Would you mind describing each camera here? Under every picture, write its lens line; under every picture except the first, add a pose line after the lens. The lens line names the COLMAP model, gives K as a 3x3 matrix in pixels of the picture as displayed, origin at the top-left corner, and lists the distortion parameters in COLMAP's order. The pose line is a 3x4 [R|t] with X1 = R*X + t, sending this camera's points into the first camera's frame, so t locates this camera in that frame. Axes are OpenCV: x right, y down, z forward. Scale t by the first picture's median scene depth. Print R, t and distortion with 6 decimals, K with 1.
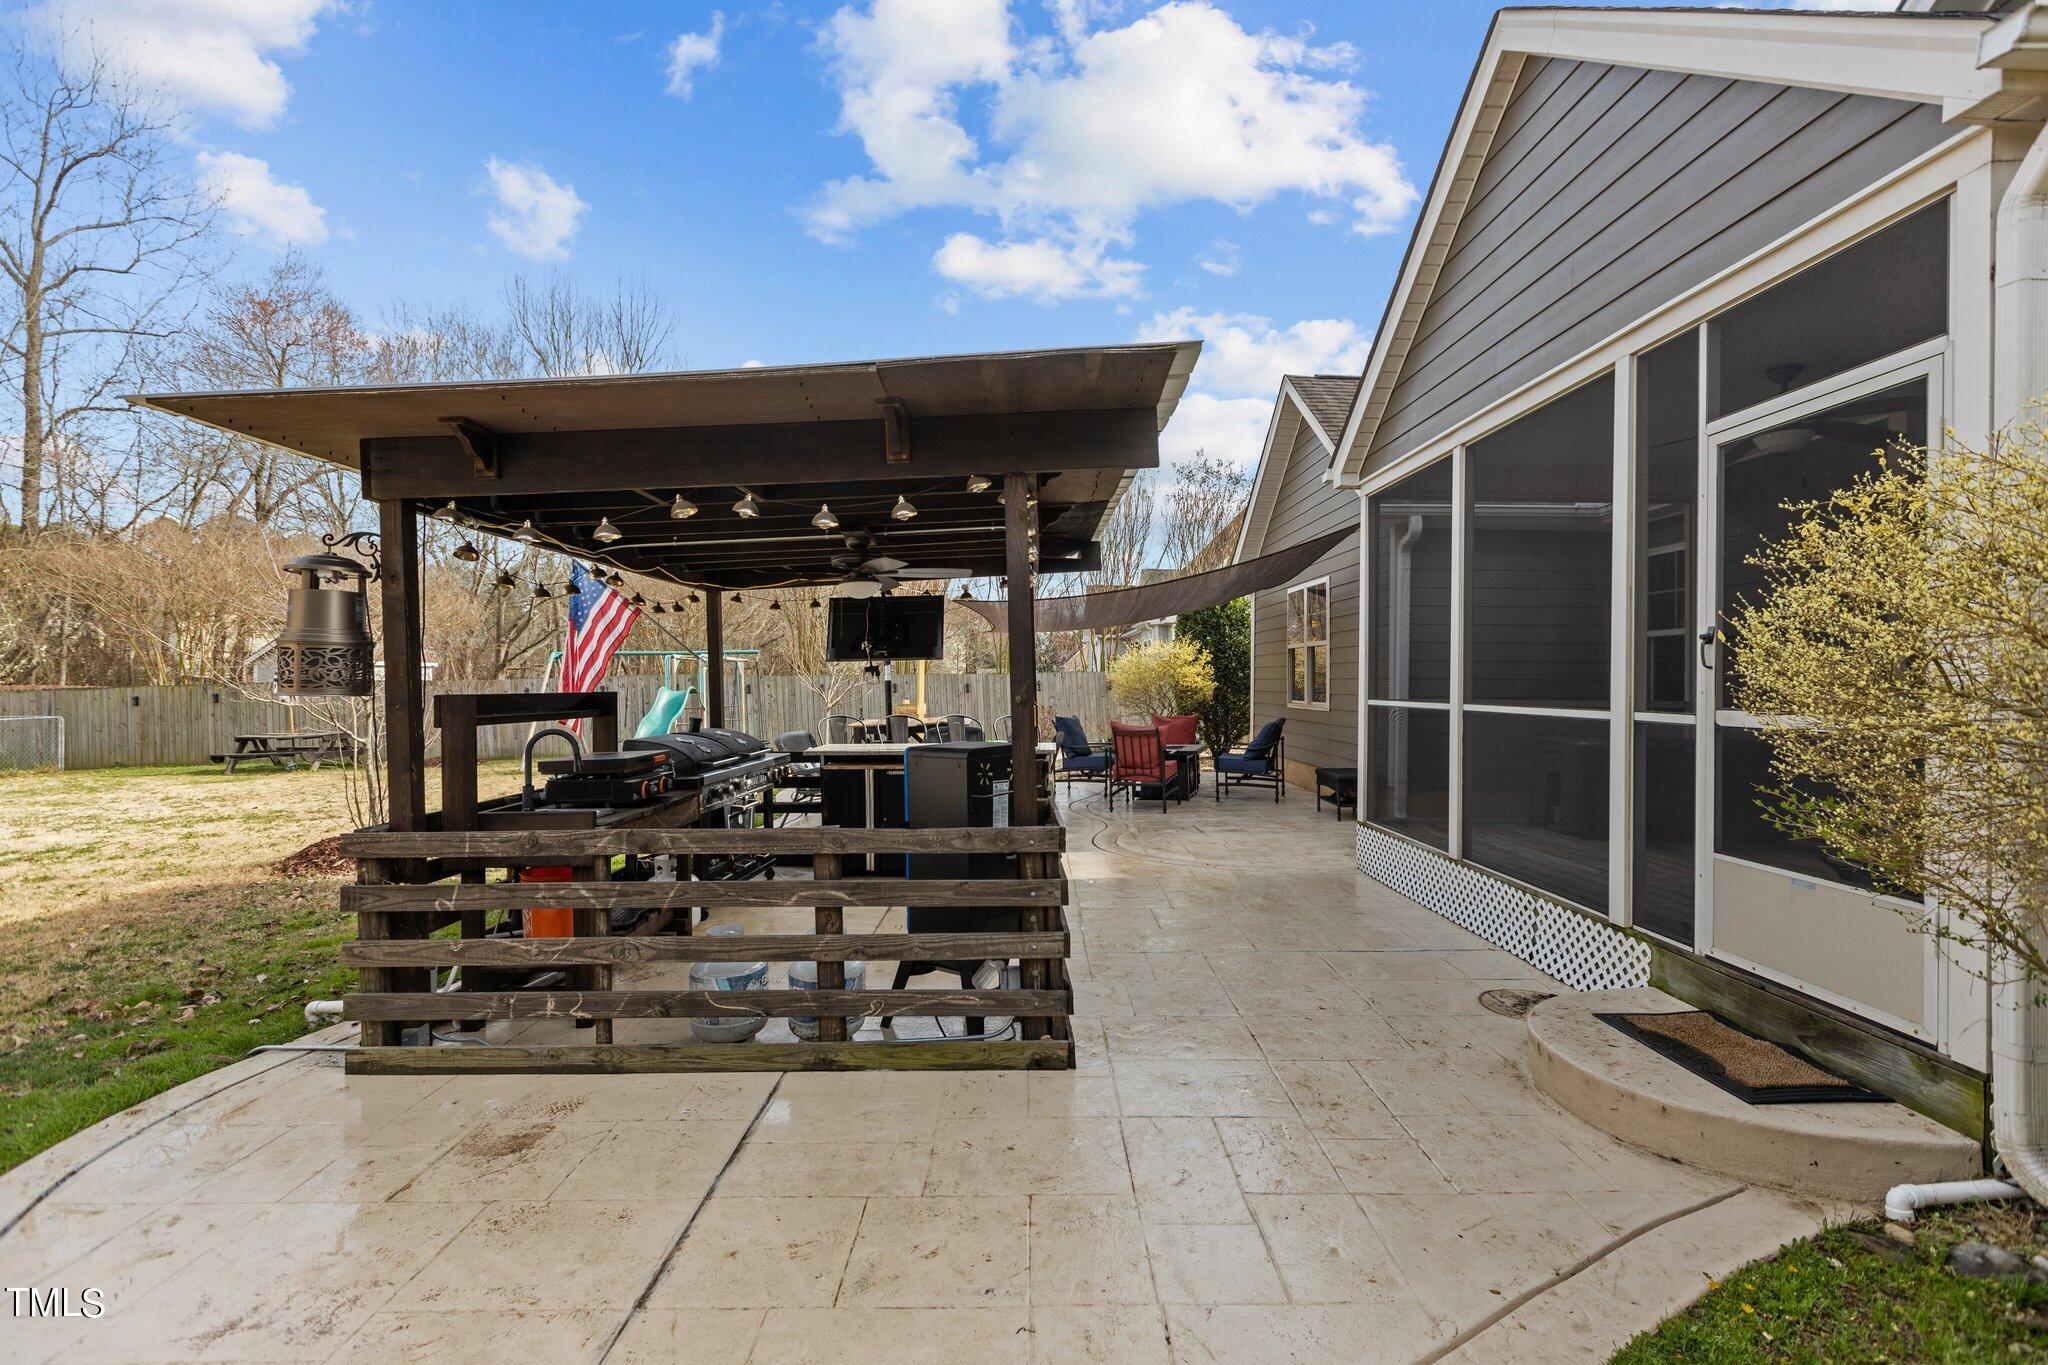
lens RADIAL K [[903.9, 0, 1049.4], [0, 903.9, 671.7], [0, 0, 1]] dist [0.001045, -0.000503]
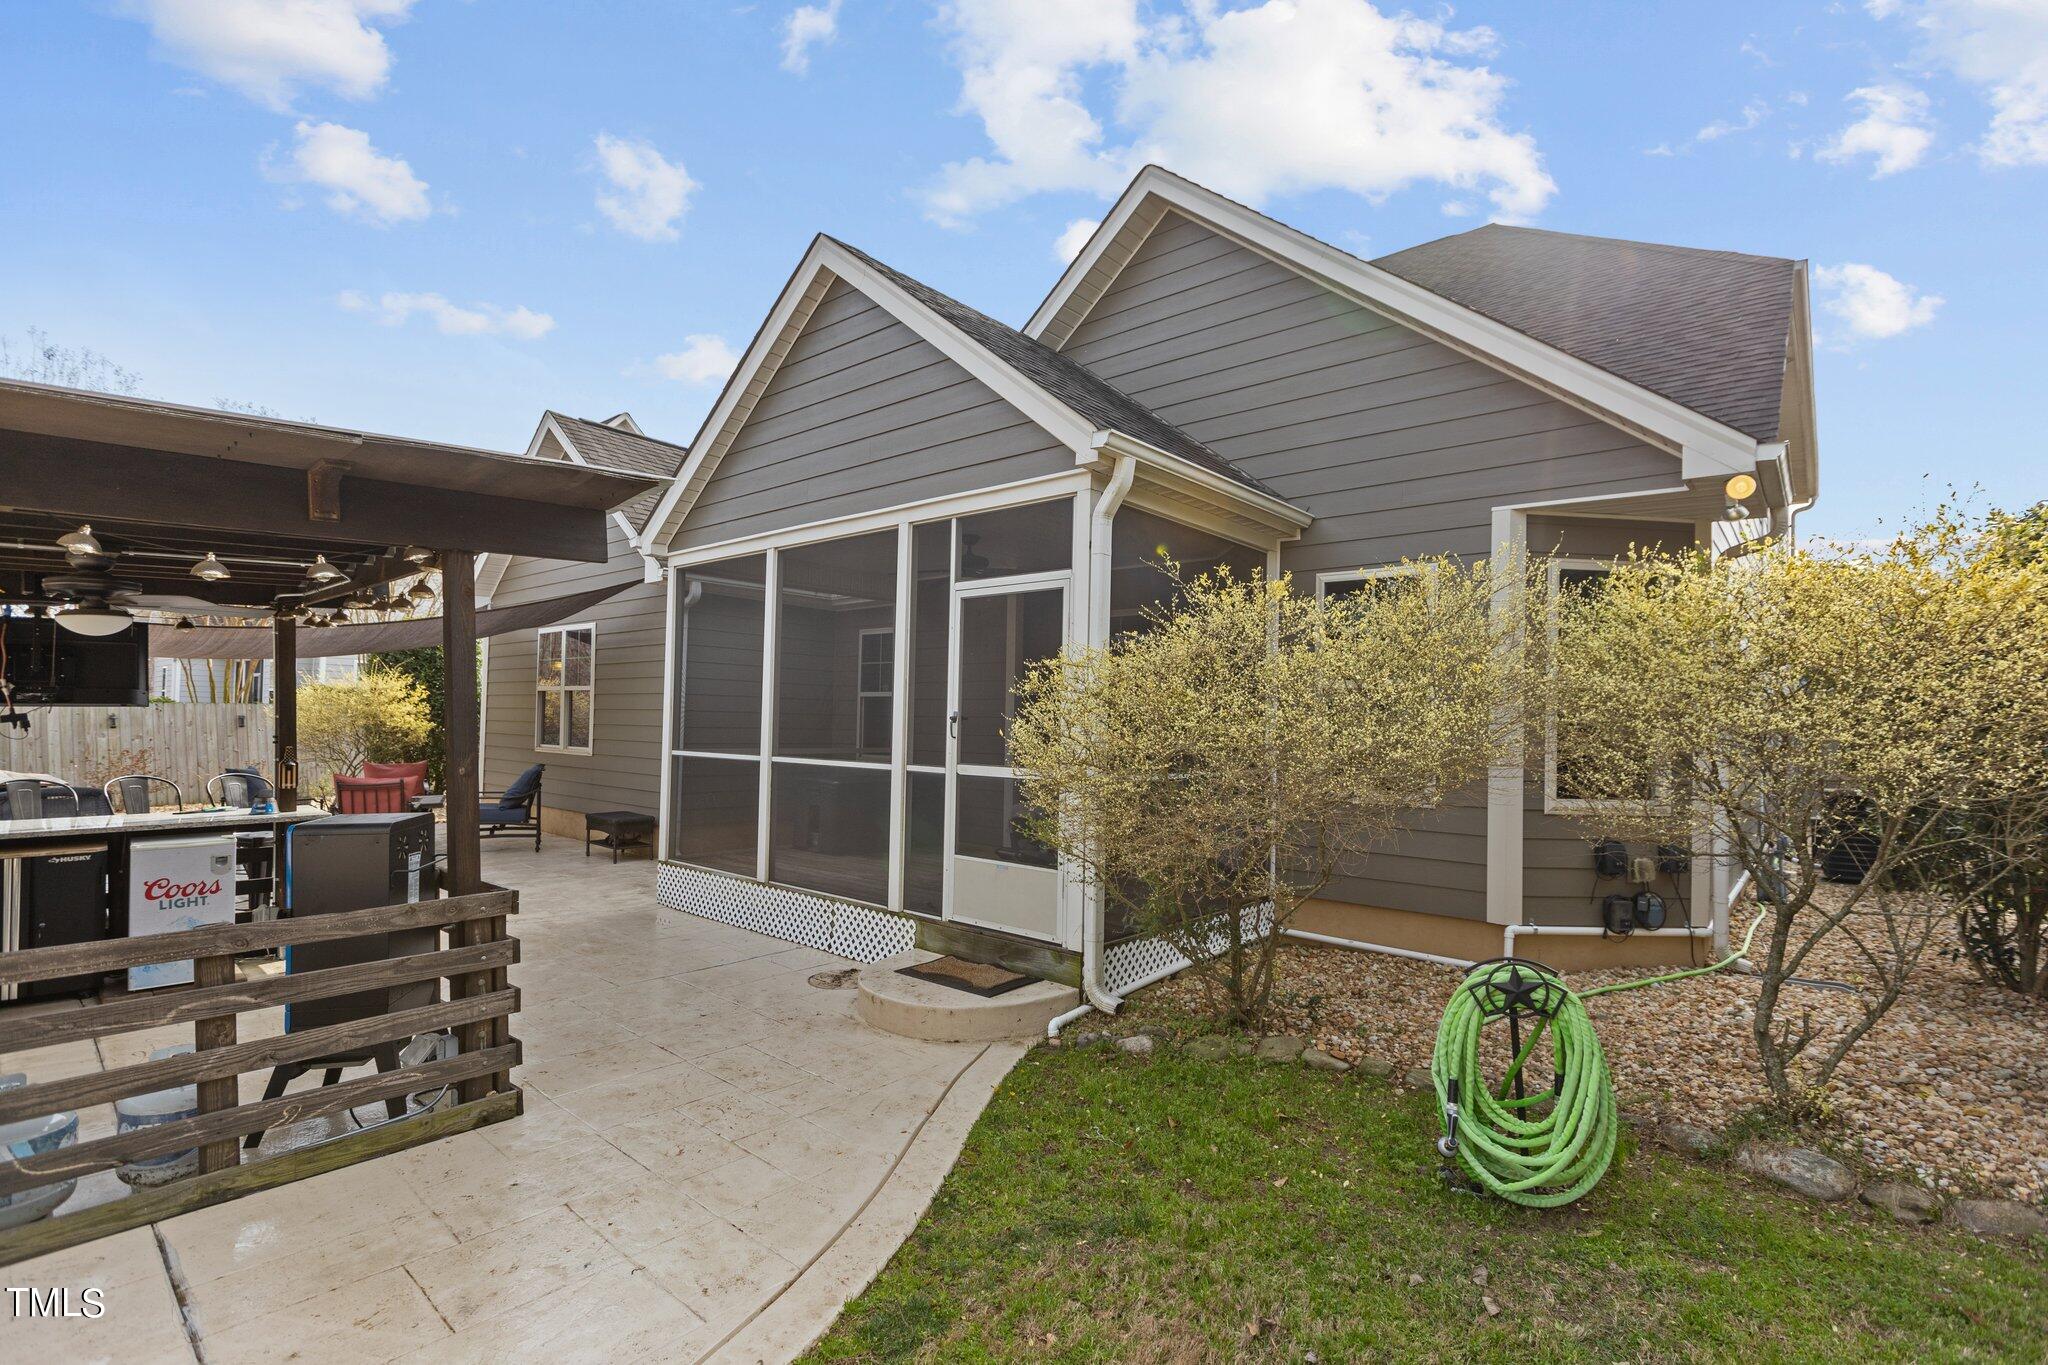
lens RADIAL K [[903.9, 0, 1049.4], [0, 903.9, 671.7], [0, 0, 1]] dist [0.001045, -0.000503]
pose [[0.659544, 0.052320, 0.749843, -0.360974], [-0.025730, 0.998561, -0.047043, -0.049991], [-0.751225, 0.011733, 0.659942, -0.177529]]
